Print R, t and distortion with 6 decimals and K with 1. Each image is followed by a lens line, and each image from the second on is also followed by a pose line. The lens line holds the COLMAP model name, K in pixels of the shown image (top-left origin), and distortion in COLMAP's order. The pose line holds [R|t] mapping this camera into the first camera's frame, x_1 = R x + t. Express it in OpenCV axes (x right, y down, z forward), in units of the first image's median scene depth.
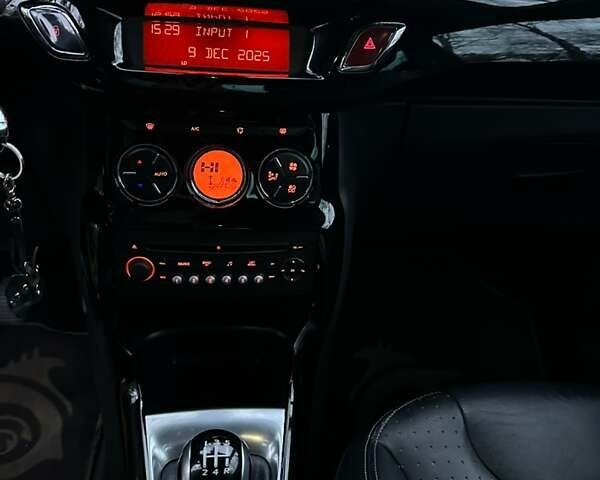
lens RADIAL K [[542.5, 0, 300.0], [0, 542.5, 240.0], [0, 0, 1]] dist [0.179266, -0.370347]
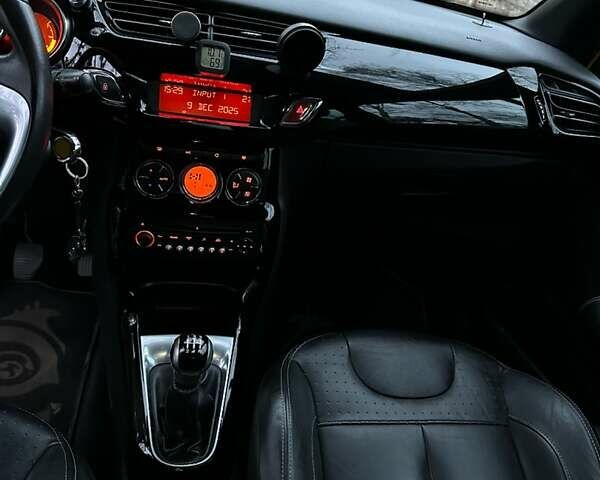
lens RADIAL K [[542.5, 0, 300.0], [0, 542.5, 240.0], [0, 0, 1]] dist [0.179266, -0.370347]
pose [[0.994668, 0.062528, 0.082015, 0.015606], [-0.063276, 0.997975, 0.006554, 0.018215], [-0.081439, -0.011709, 0.996610, -0.570297]]
